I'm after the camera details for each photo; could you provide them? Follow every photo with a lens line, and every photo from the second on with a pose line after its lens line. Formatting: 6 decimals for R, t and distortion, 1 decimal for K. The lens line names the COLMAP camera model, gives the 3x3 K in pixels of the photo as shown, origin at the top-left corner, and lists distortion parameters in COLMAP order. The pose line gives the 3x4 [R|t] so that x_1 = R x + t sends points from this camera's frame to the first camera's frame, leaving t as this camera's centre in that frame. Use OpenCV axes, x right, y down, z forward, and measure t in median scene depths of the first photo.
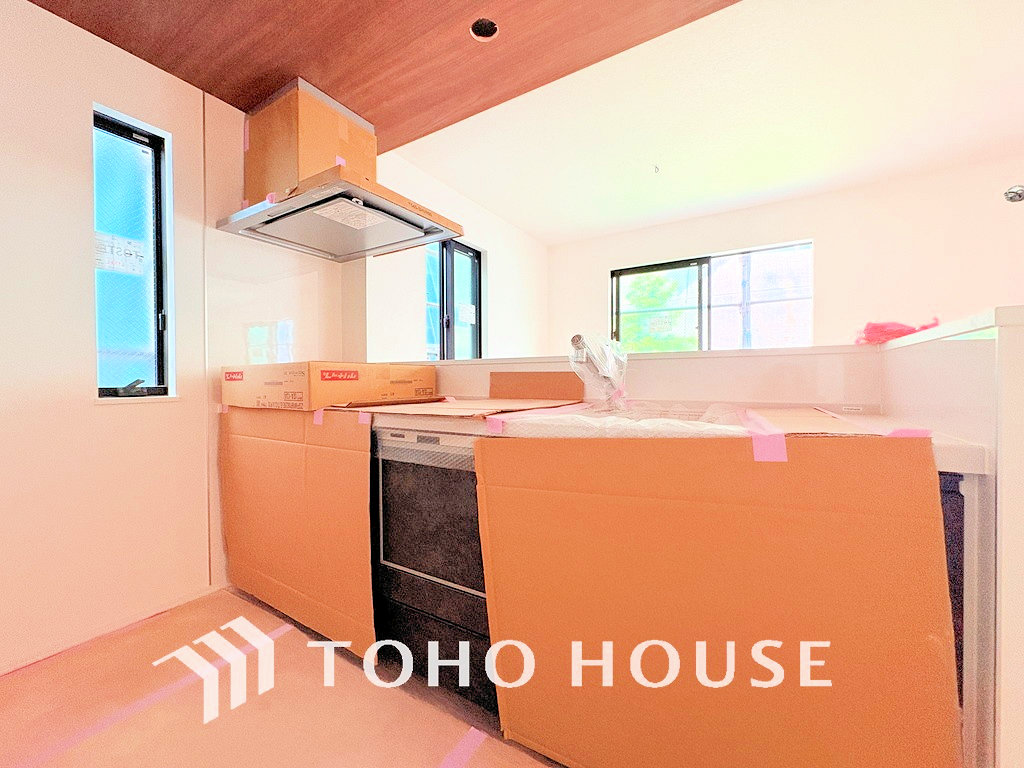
lens RADIAL K [[409.3, 0, 512.0], [0, 409.3, 384.0], [0, 0, 1]] dist [-0.000392, -0.000011]
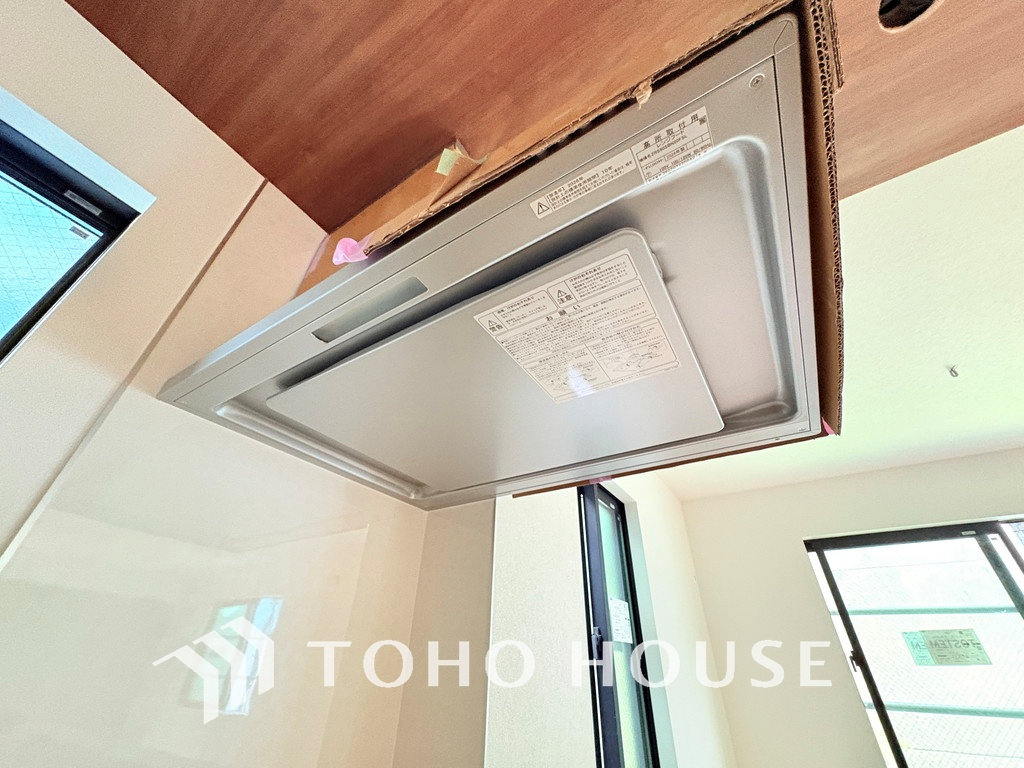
lens RADIAL K [[409.3, 0, 512.0], [0, 409.3, 384.0], [0, 0, 1]] dist [-0.000392, -0.000011]
pose [[0.999356, 0.013415, -0.033273, -0.420957], [-0.030374, 0.809910, -0.585767, -0.198190], [0.019090, 0.586400, 0.809796, 0.747504]]
